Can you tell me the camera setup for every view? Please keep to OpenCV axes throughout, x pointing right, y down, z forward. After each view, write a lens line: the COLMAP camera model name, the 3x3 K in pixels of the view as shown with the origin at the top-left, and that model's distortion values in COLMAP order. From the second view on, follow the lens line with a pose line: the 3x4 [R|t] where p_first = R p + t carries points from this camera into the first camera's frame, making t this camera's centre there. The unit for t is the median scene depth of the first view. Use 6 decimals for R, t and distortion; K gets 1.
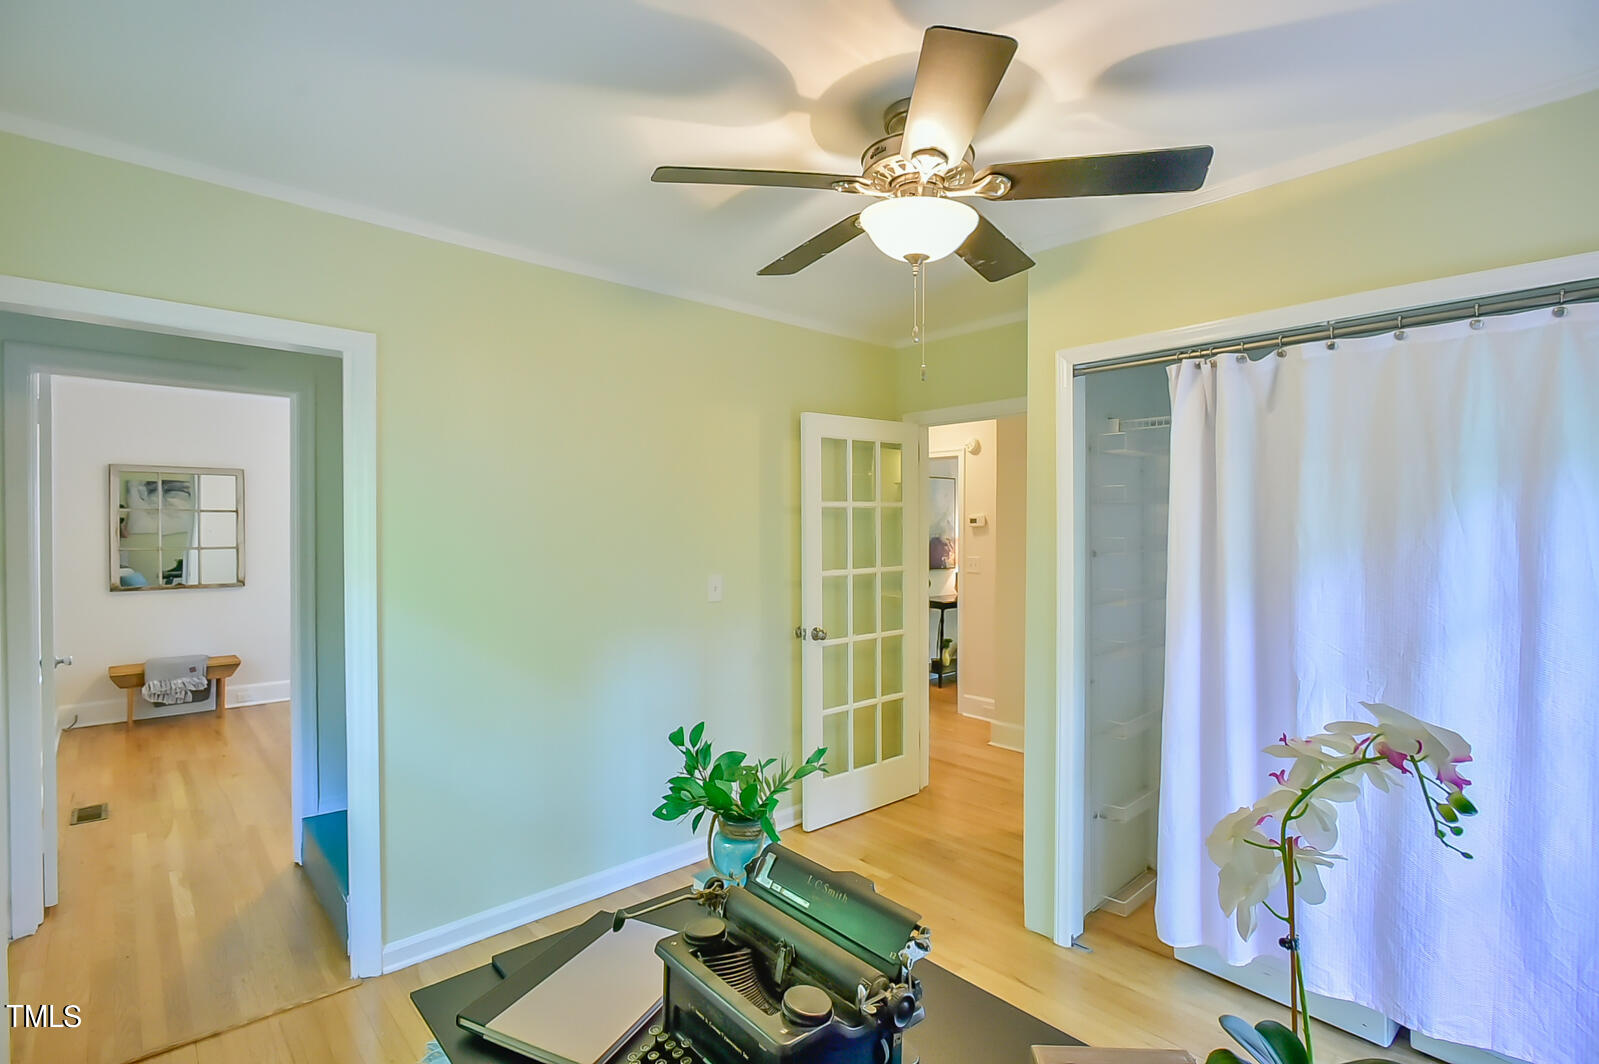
lens RADIAL K [[762.5, 0, 795.3], [0, 762.5, 526.4], [0, 0, 1]] dist [-0.010163, 0.000399]
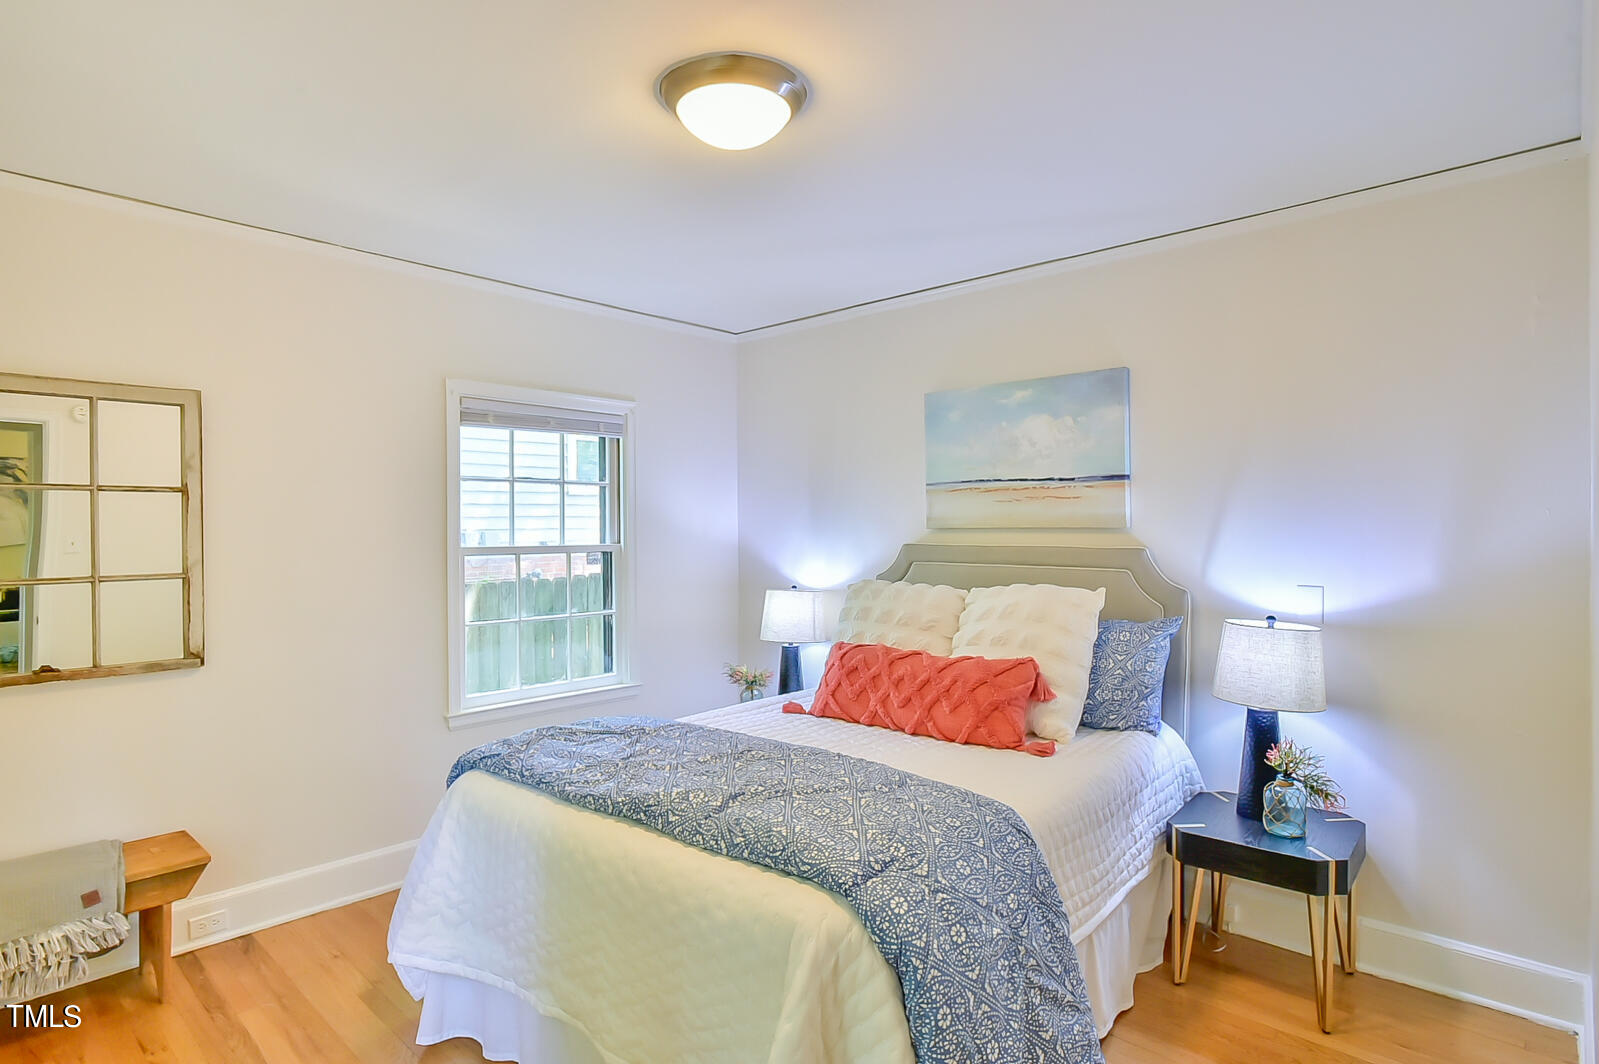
lens RADIAL K [[858.3, 0, 789.4], [0, 858.3, 529.2], [0, 0, 1]] dist [-0.011016, 0.002211]
pose [[0.997095, -0.003684, 0.076078, -0.447168], [0.003481, 0.999990, 0.002800, 0.002064], [-0.076088, -0.002527, 0.997098, 0.511882]]
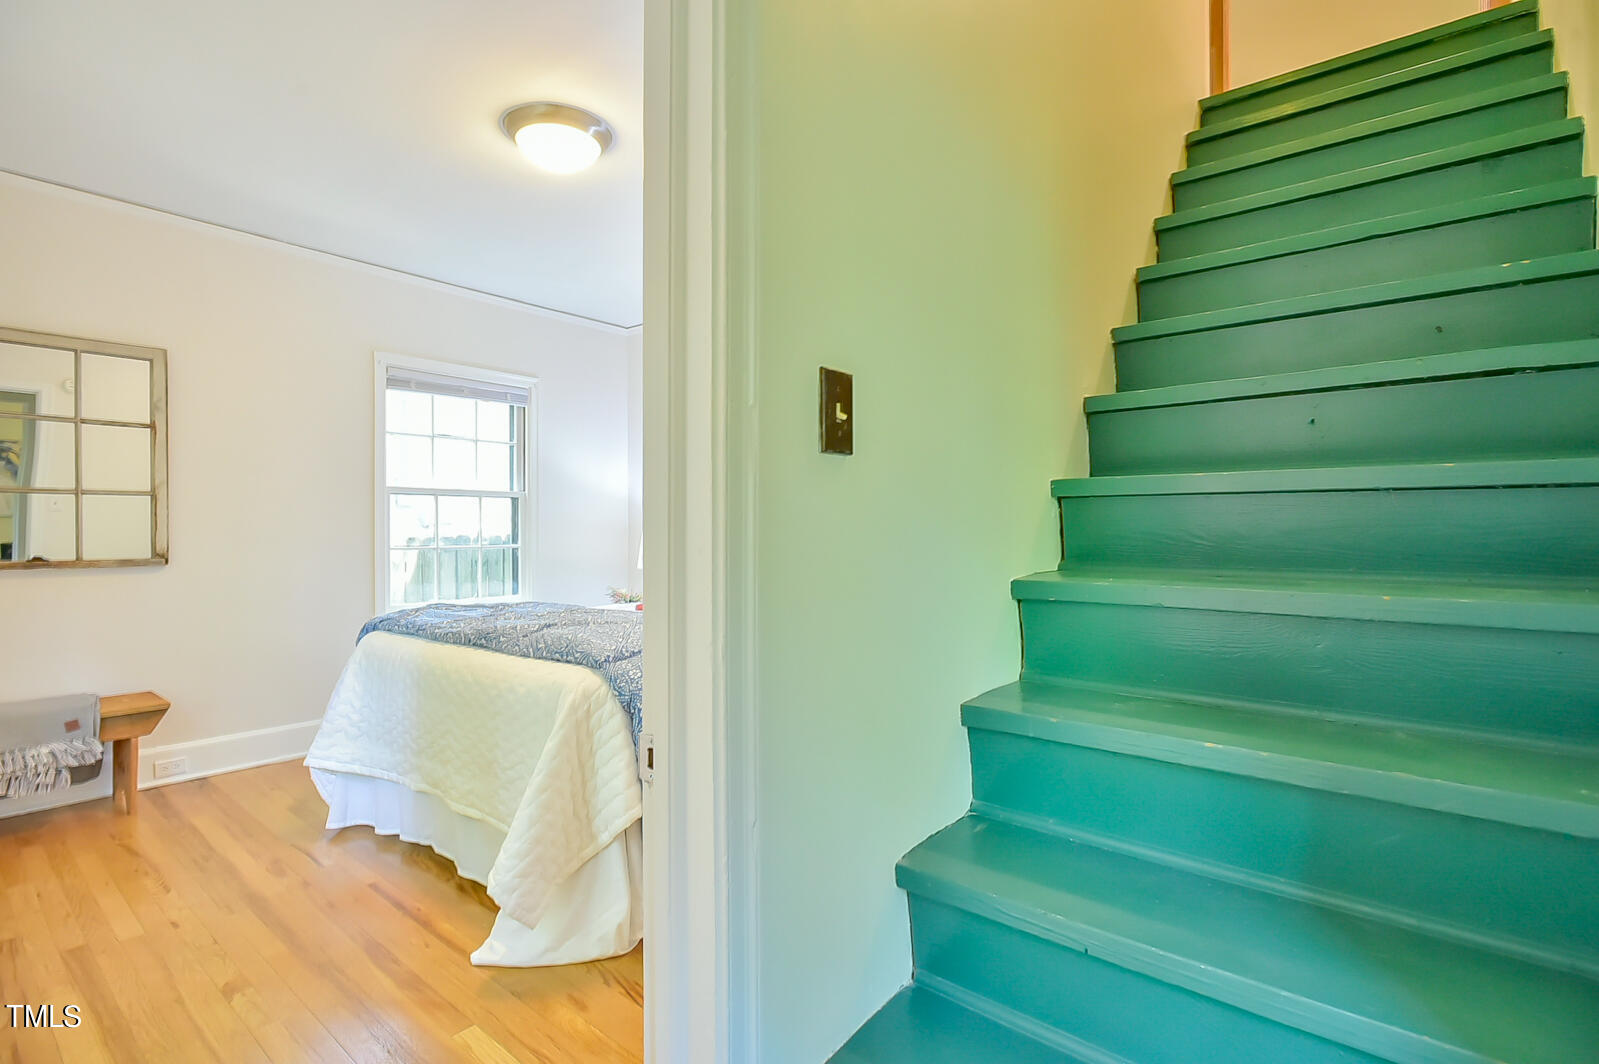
lens RADIAL K [[762.5, 0, 791.0], [0, 762.5, 526.5], [0, 0, 1]] dist [-0.010163, 0.000399]
pose [[0.989878, 0.002167, 0.141904, -0.369963], [-0.002586, 0.999993, 0.002772, 0.050764], [-0.141897, -0.003111, 0.989877, 0.408682]]
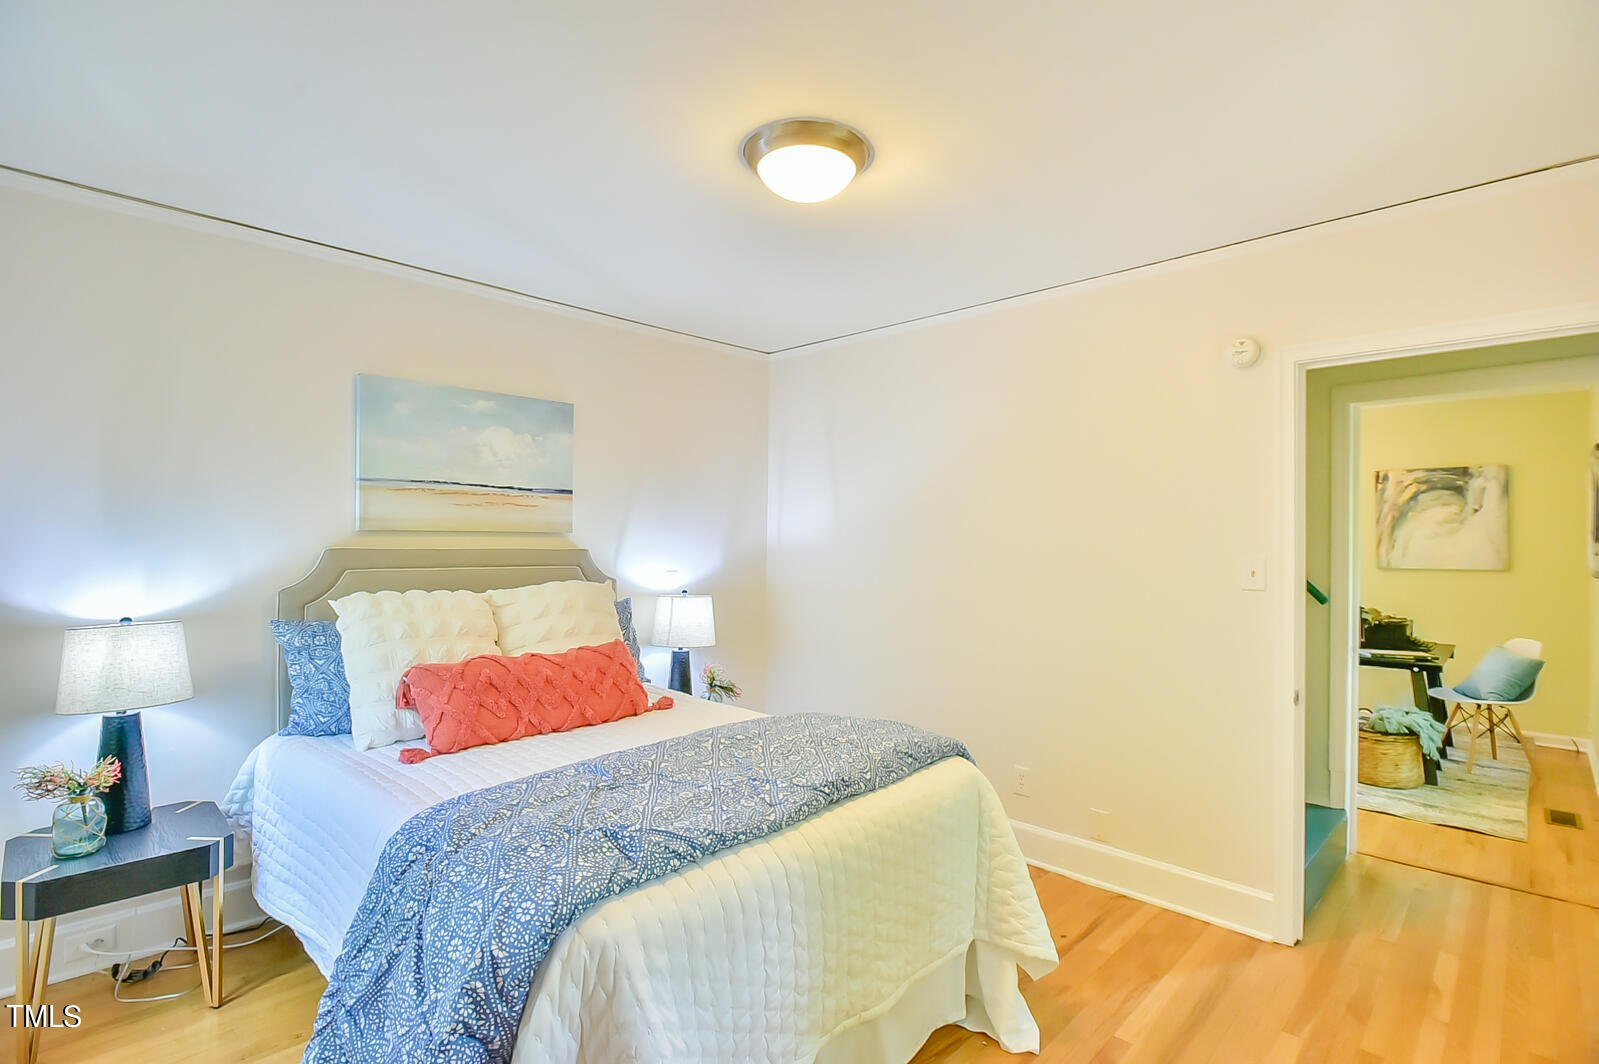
lens RADIAL K [[762.5, 0, 784.6], [0, 762.5, 537.8], [0, 0, 1]] dist [-0.010163, 0.000399]
pose [[-0.046022, -0.004076, 0.998932, -0.815271], [-0.013608, 0.999901, 0.003453, 0.003679], [-0.998848, -0.013435, -0.046073, 0.900366]]
